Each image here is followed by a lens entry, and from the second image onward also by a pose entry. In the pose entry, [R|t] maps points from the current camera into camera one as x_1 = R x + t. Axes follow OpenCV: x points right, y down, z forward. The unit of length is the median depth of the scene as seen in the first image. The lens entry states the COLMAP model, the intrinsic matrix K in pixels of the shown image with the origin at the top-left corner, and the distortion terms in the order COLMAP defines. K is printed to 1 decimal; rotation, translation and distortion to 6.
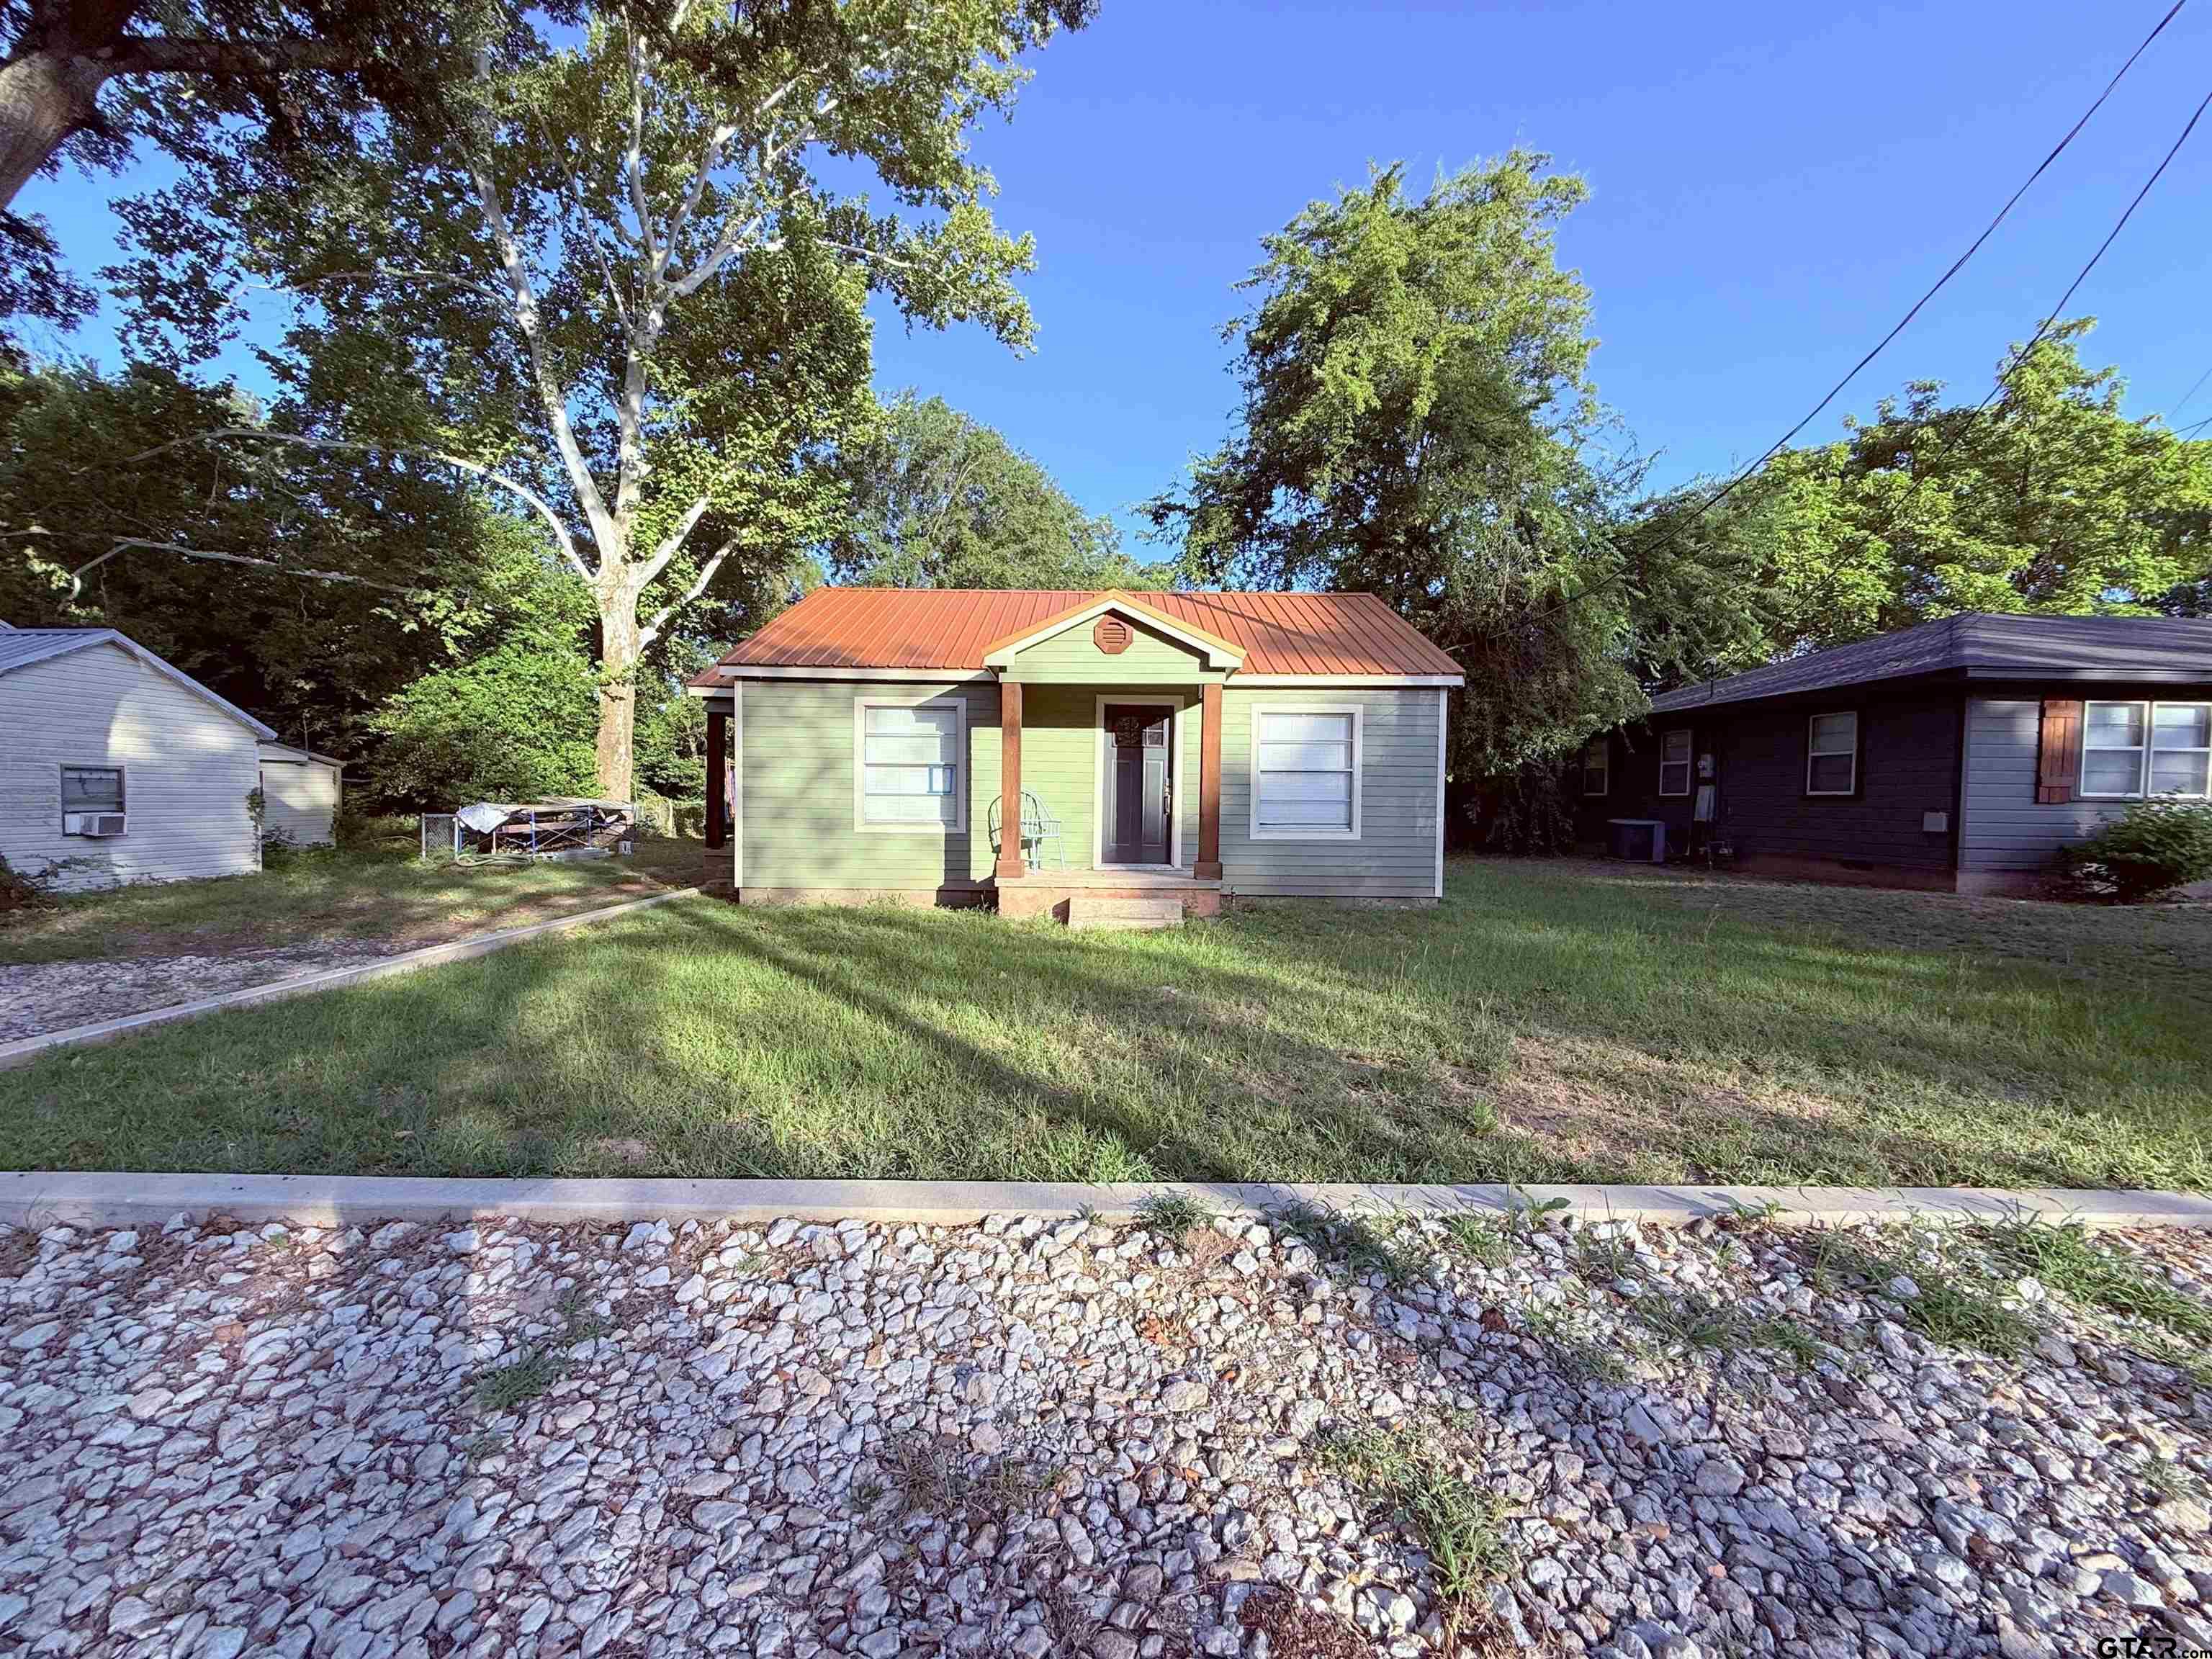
lens RADIAL K [[888.3, 0, 1106.0], [0, 888.3, 829.5], [0, 0, 1]] dist [0.002204, -0.000007]
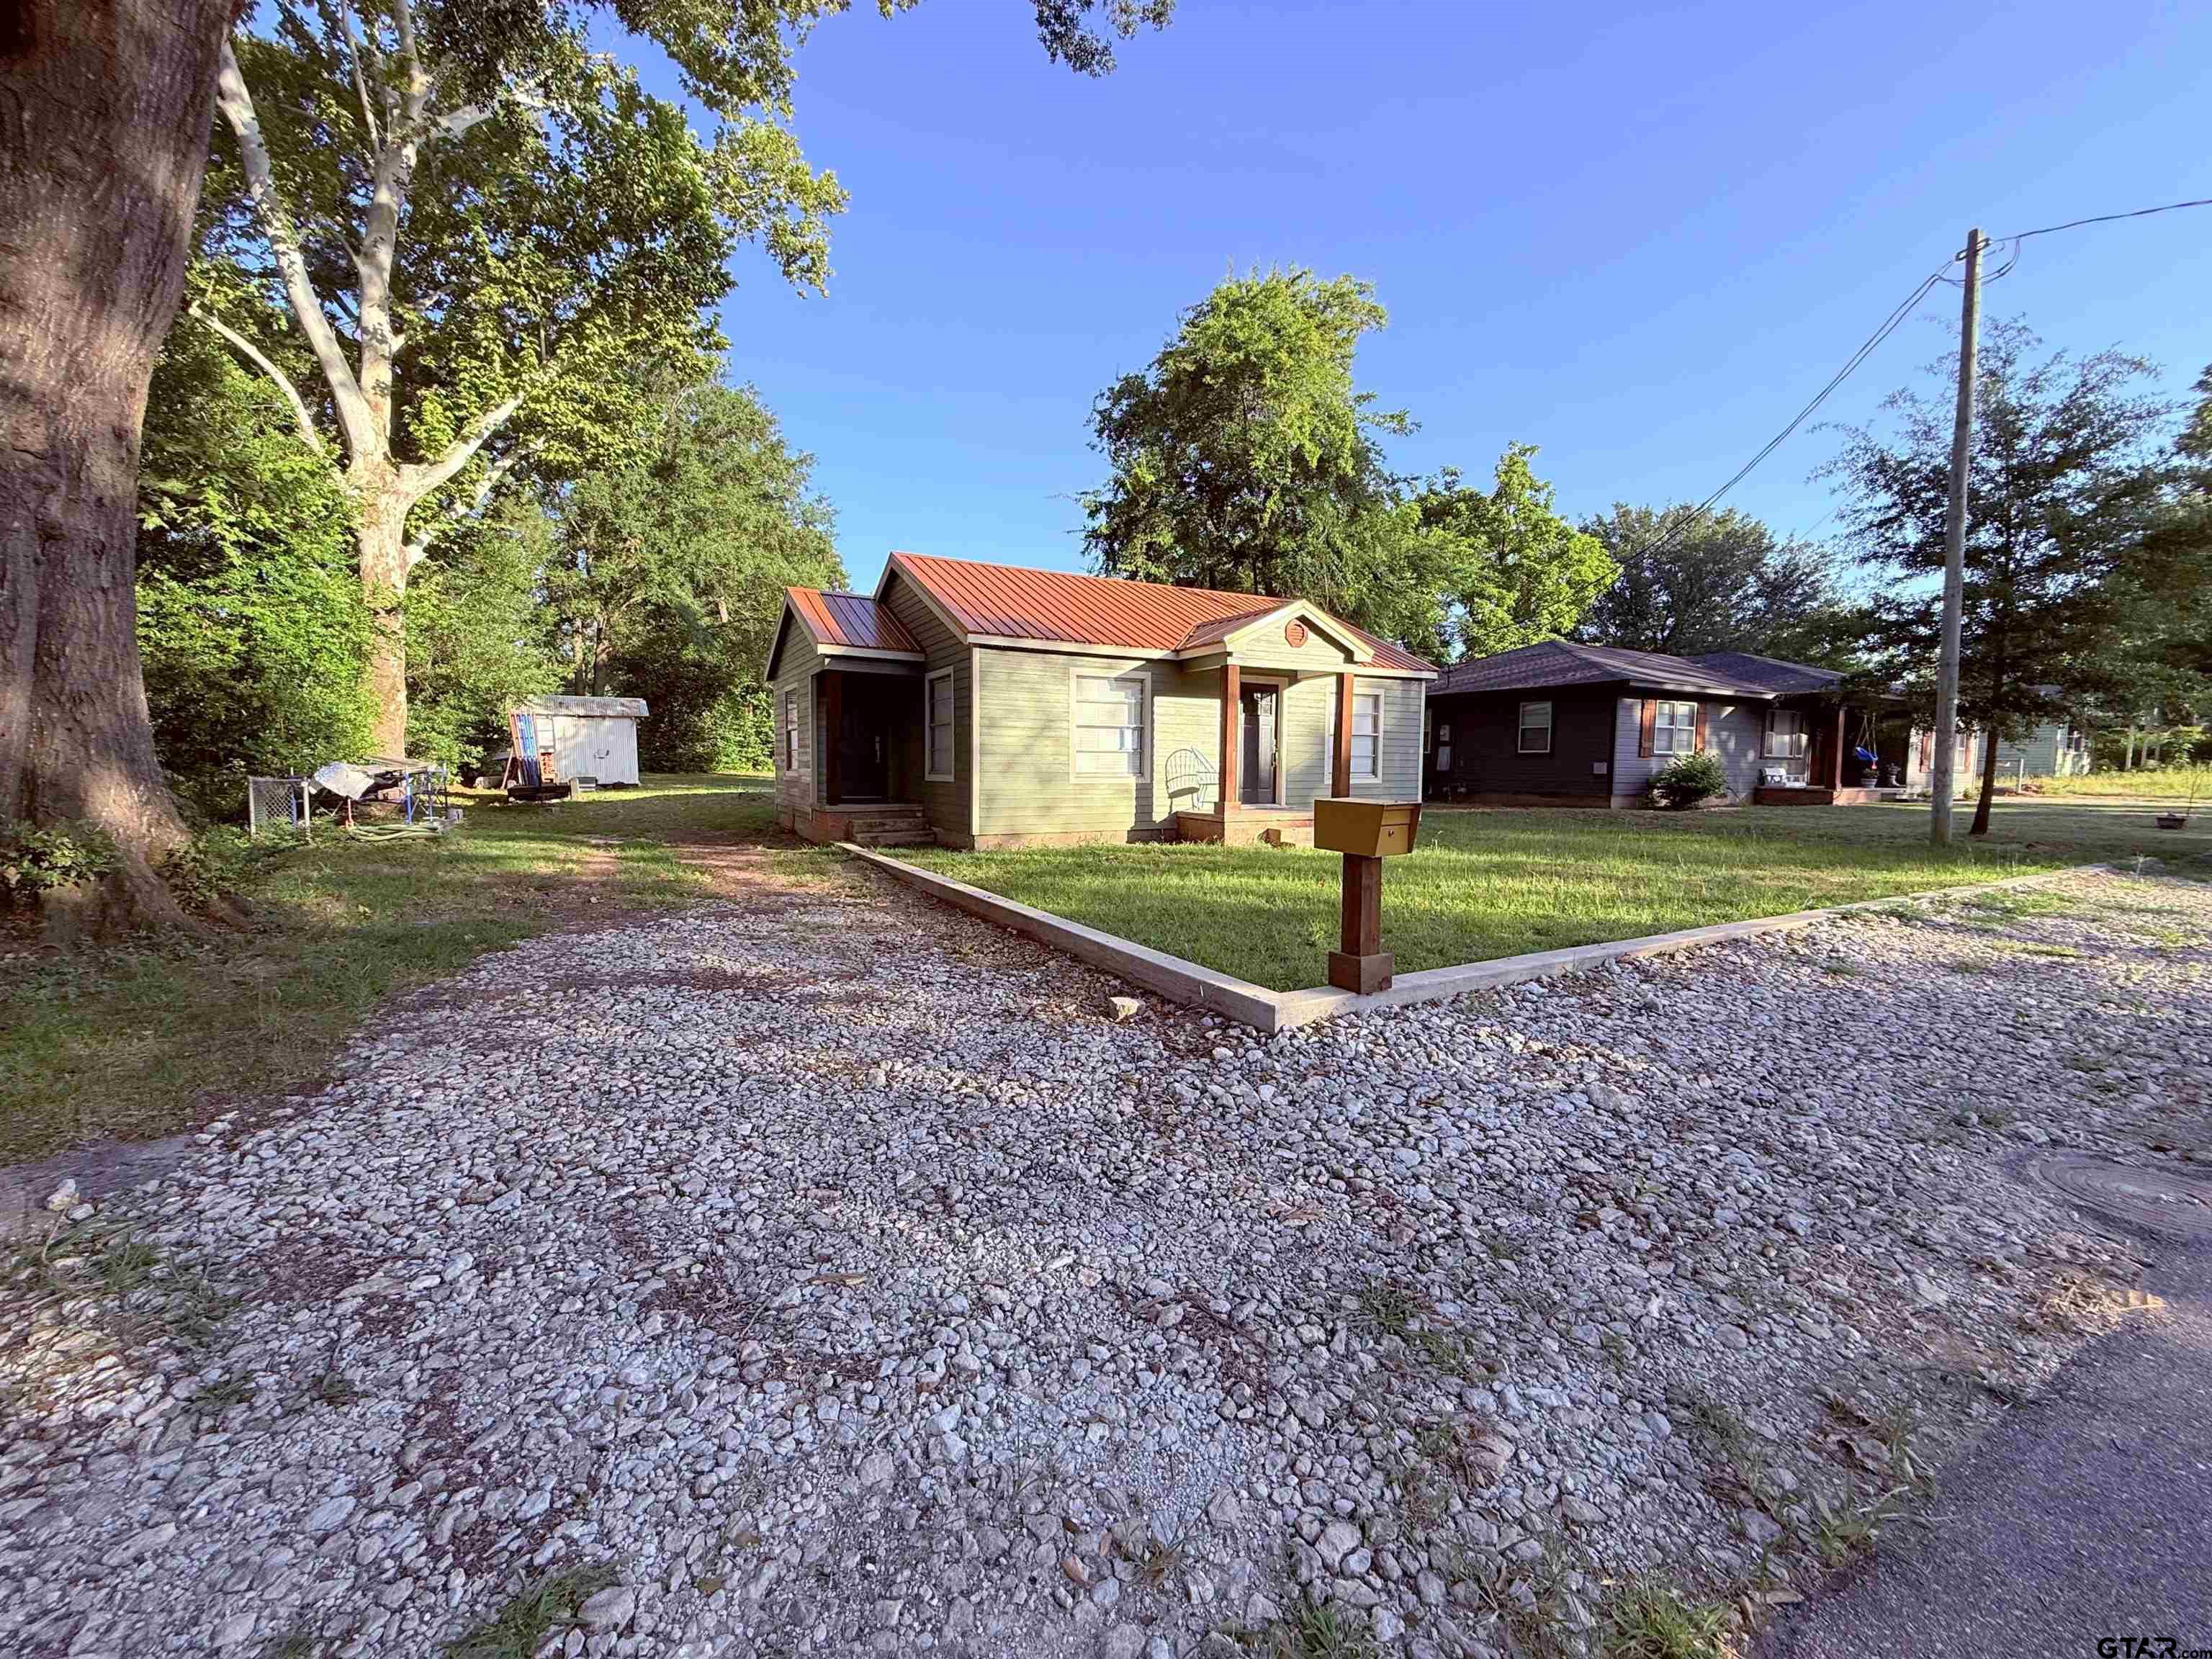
lens RADIAL K [[888.3, 0, 1106.0], [0, 888.3, 829.5], [0, 0, 1]] dist [0.002204, -0.000007]
pose [[0.874366, -0.042036, 0.483444, -0.367589], [0.020090, 0.998523, 0.050488, 0.002230], [-0.484852, -0.034433, 0.873918, -0.020411]]
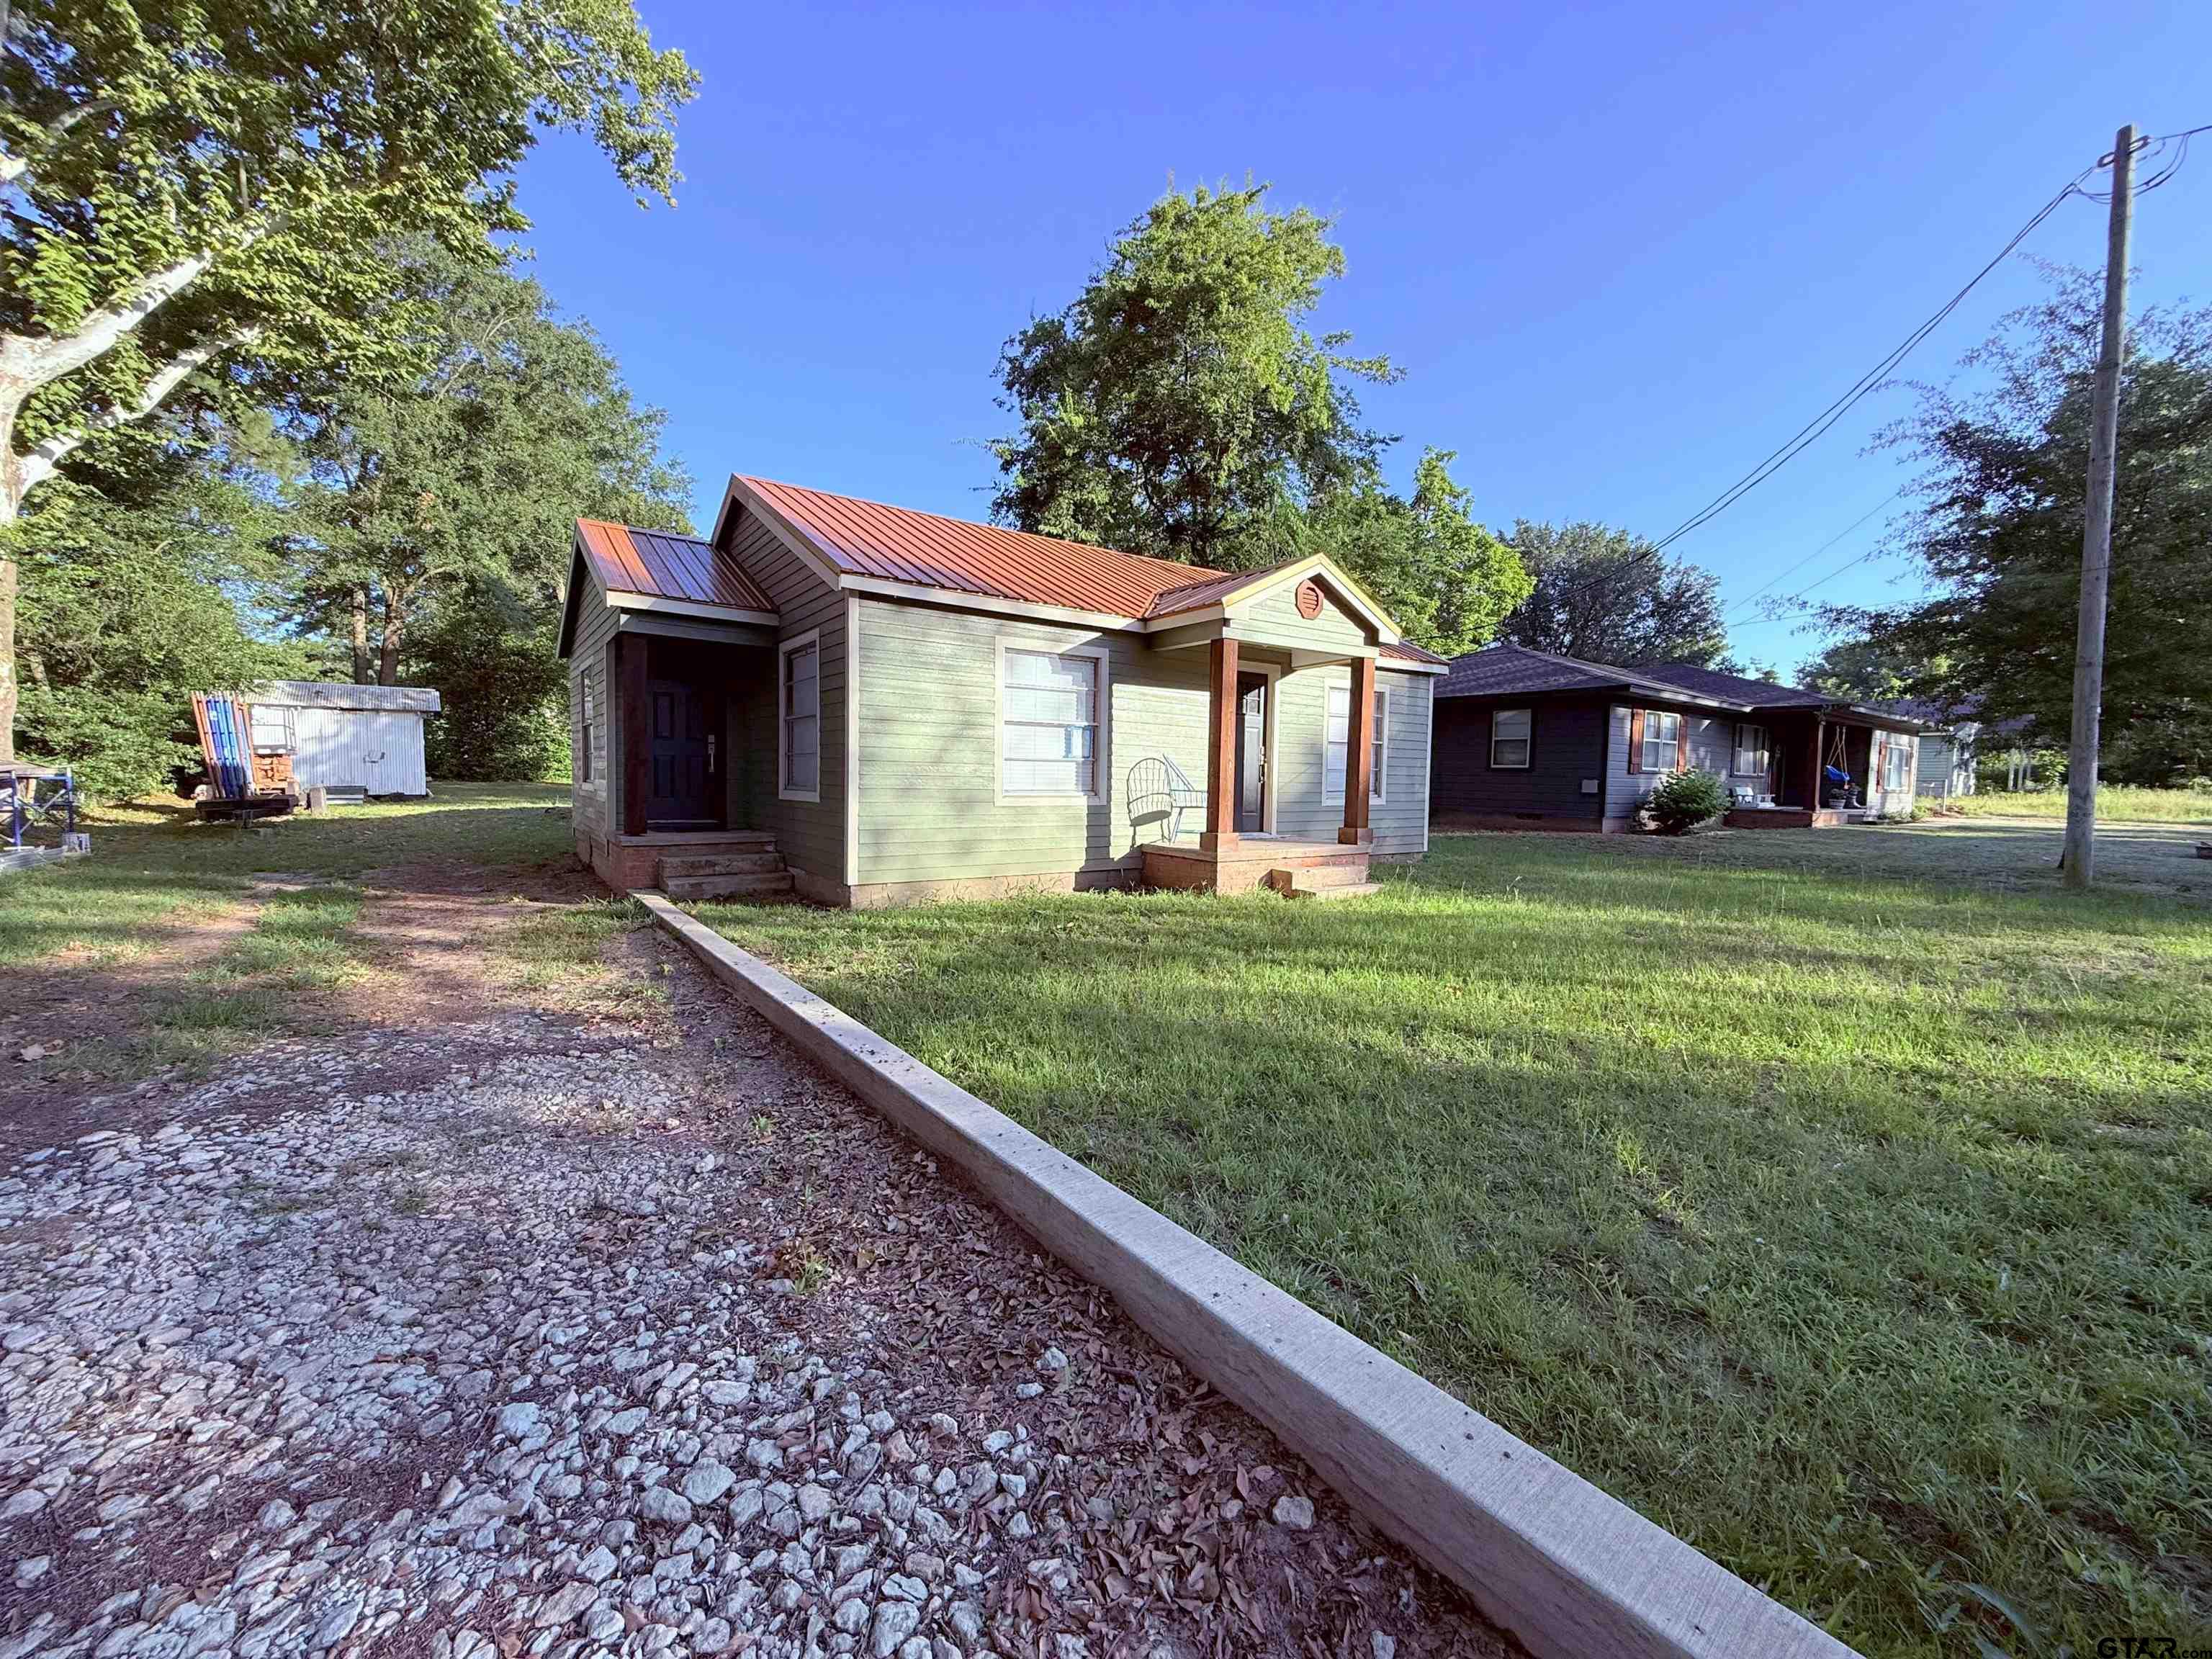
lens RADIAL K [[881.2, 0, 1102.2], [0, 881.2, 830.4], [0, 0, 1]] dist [0.000235, -0.000122]
pose [[0.808348, -0.035154, 0.587654, -0.304690], [0.013247, 0.999049, 0.041542, -0.003244], [-0.588556, -0.025796, 0.808045, 0.138805]]
